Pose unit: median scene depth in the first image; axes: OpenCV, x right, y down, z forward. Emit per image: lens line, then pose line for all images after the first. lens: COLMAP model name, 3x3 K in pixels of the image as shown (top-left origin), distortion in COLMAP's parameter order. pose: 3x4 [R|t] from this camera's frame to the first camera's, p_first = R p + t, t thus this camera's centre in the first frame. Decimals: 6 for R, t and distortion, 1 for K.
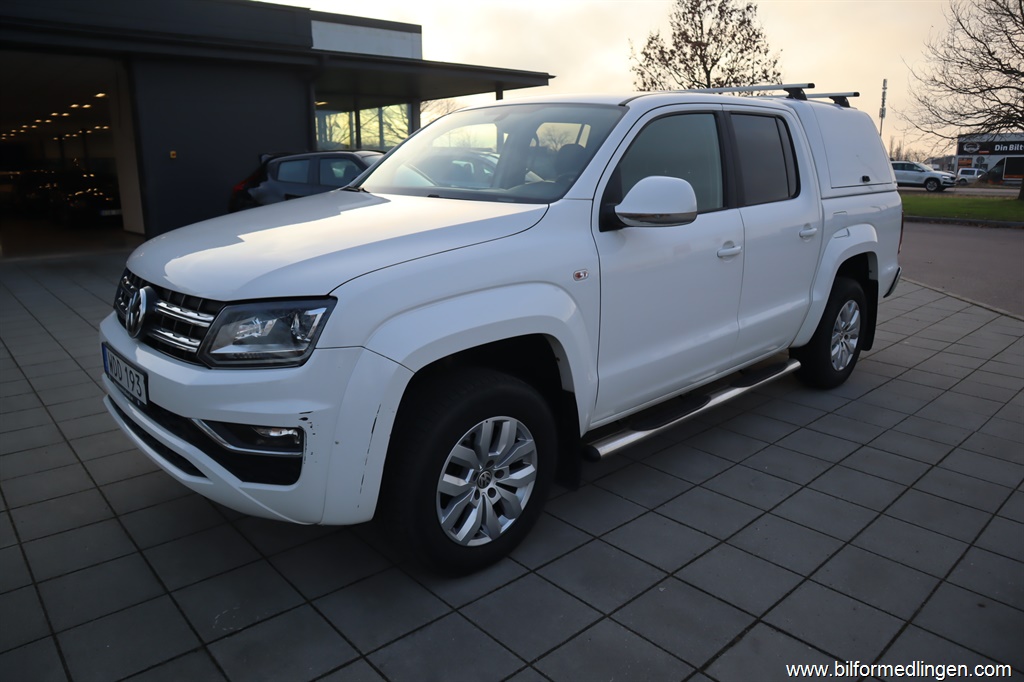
lens RADIAL K [[708.0, 0, 512.0], [0, 708.0, 341.0], [0, 0, 1]] dist [-0.118769, 0.072711]
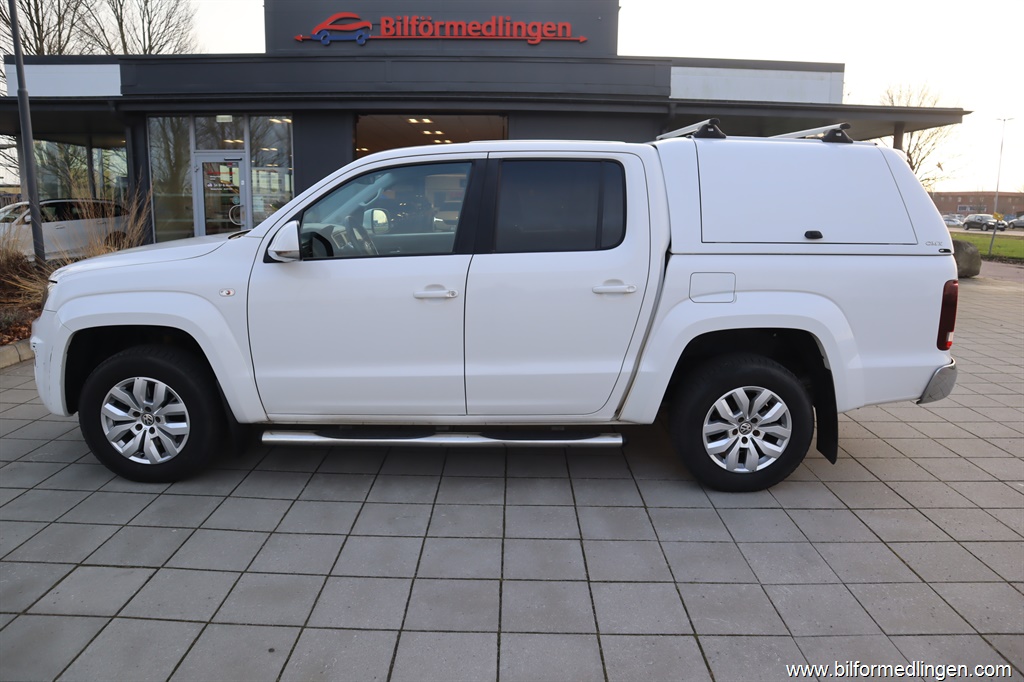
lens RADIAL K [[708.0, 0, 512.0], [0, 708.0, 341.0], [0, 0, 1]] dist [-0.118769, 0.072711]
pose [[0.734078, 0.146349, -0.663107, 1.045955], [-0.183202, 0.982974, 0.014135, -0.091675], [0.653885, 0.111106, 0.748391, 0.284945]]
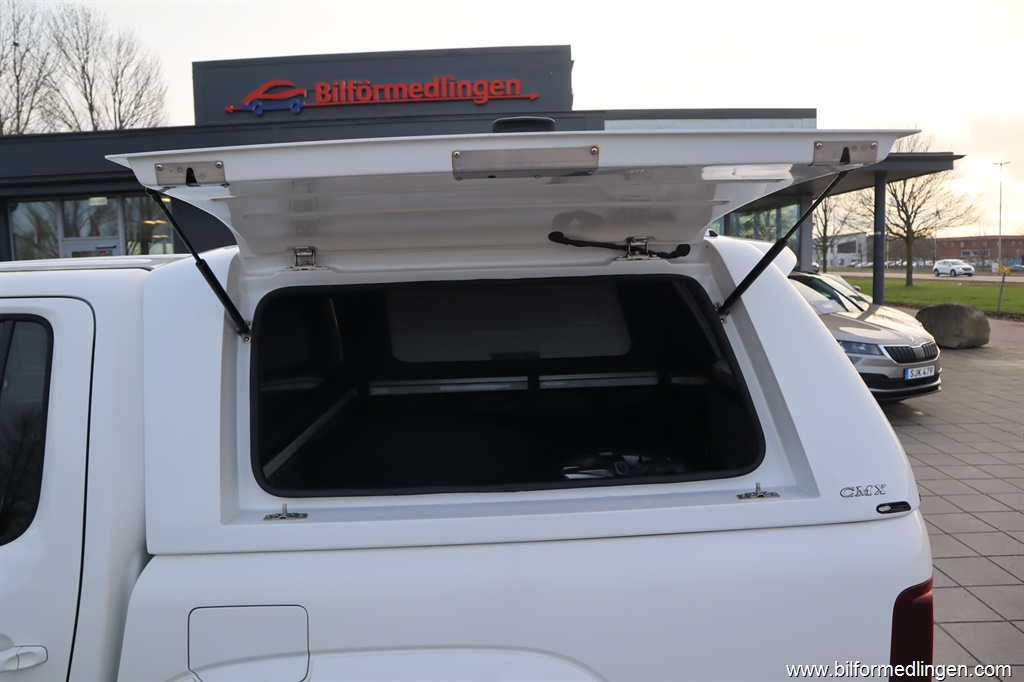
lens RADIAL K [[710.6, 0, 512.0], [0, 710.6, 341.0], [0, 0, 1]] dist [-0.136894, 0.088628]
pose [[0.727700, 0.062414, -0.683049, 0.926744], [-0.148312, 0.986610, -0.067855, -0.365272], [0.669668, 0.150683, 0.727213, 1.015229]]
